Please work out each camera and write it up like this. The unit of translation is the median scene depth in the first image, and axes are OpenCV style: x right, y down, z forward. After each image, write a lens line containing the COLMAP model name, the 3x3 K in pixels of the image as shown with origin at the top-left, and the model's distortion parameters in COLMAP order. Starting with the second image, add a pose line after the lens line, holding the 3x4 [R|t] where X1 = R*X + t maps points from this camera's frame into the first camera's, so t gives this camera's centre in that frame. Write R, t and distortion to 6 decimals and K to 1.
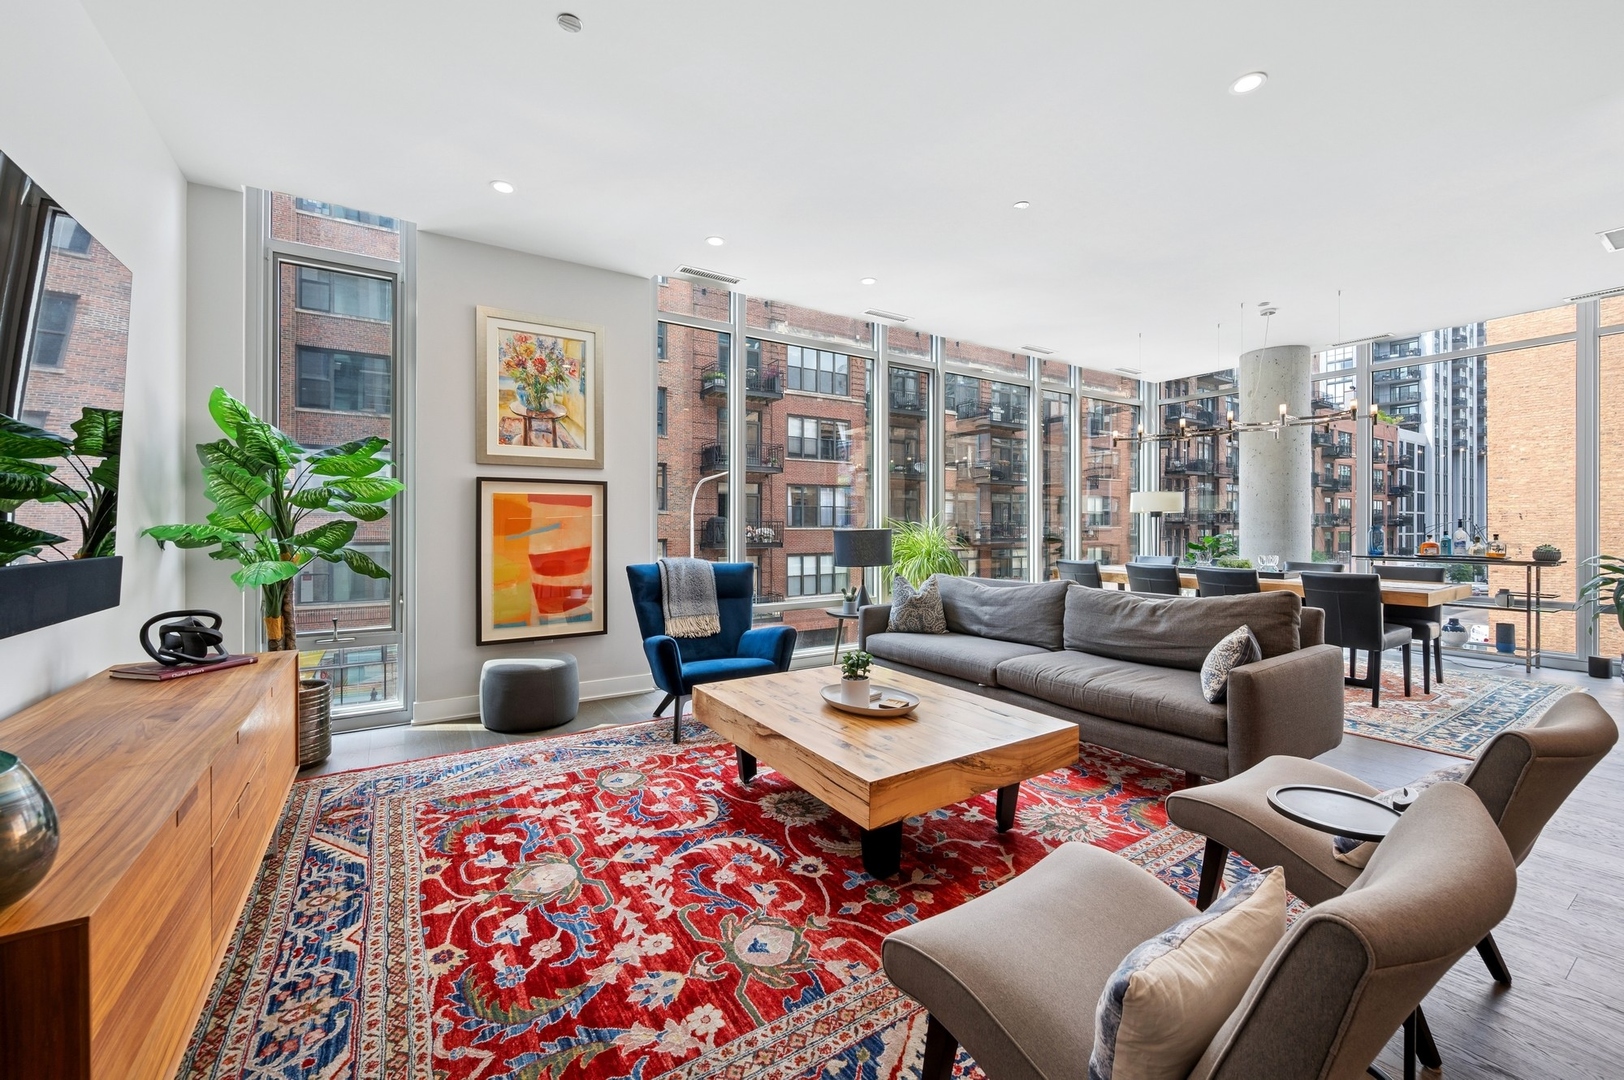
lens RADIAL K [[630.5, 0, 809.0], [0, 630.5, 531.2], [0, 0, 1]] dist [-0.002810, -0.000095]
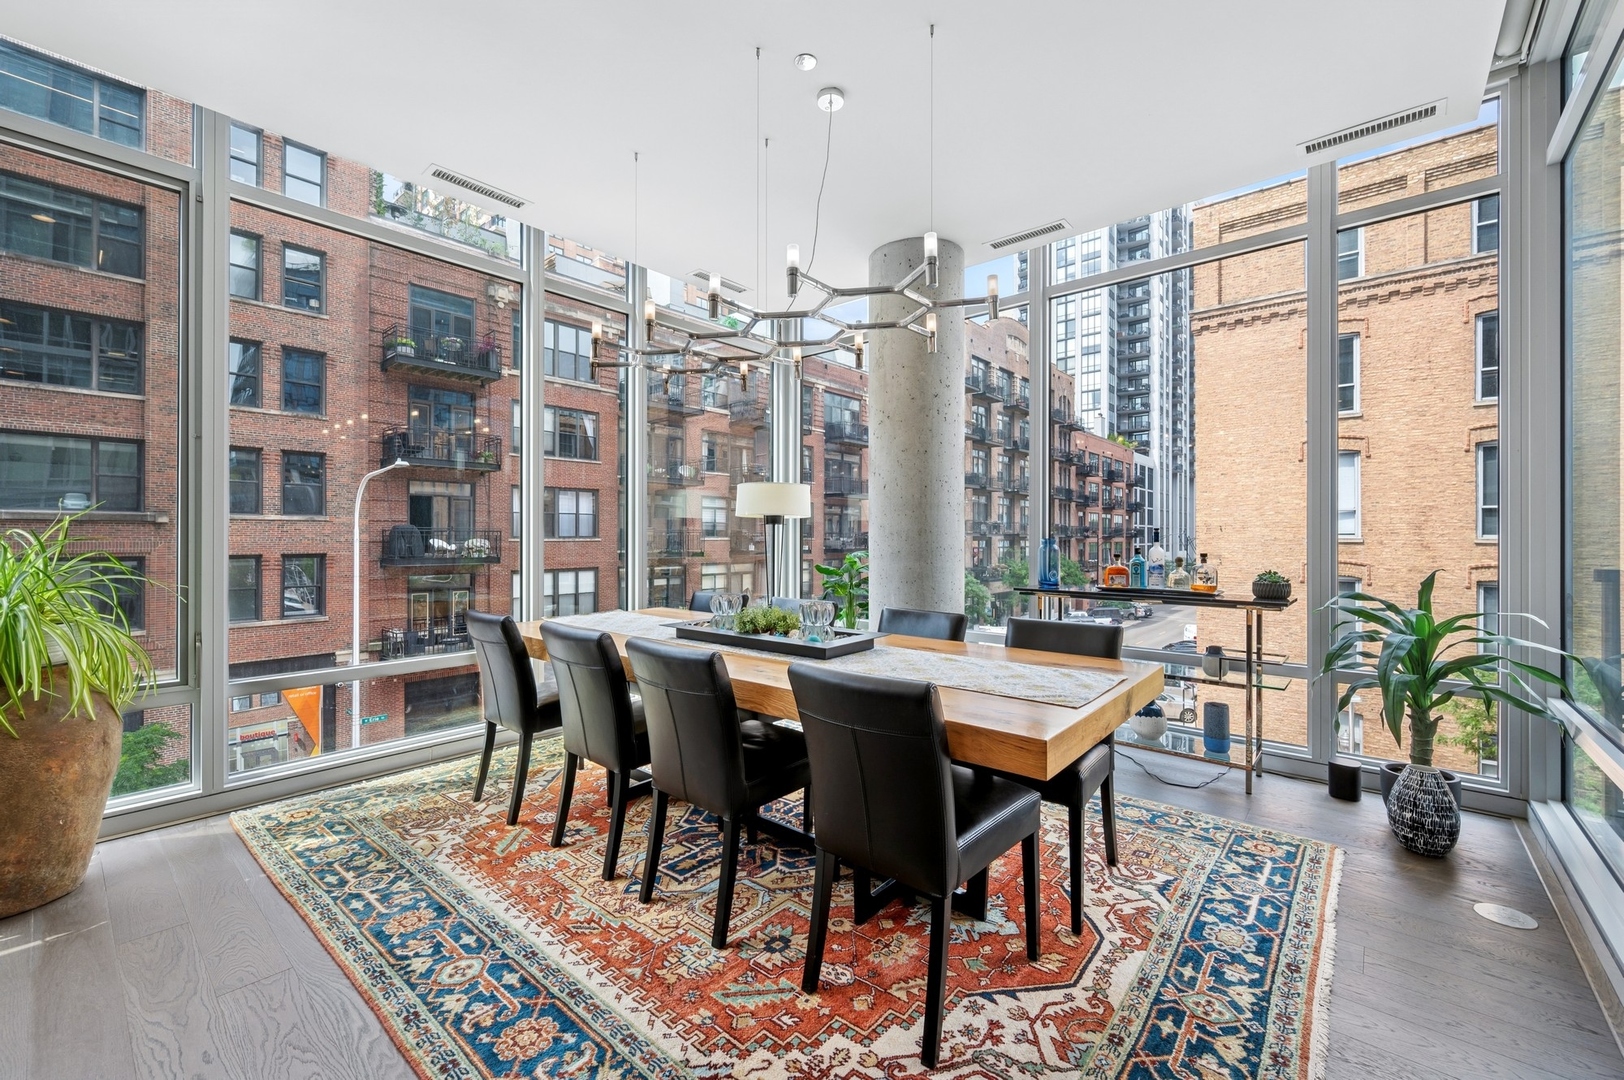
lens RADIAL K [[646.4, 0, 805.7], [0, 646.4, 539.6], [0, 0, 1]] dist [-0.000143, -0.000156]
pose [[0.961120, 0.000477, 0.276132, 0.079712], [0.000628, 0.999992, -0.003912, -0.000853], [-0.276132, 0.003933, 0.961112, 0.073090]]
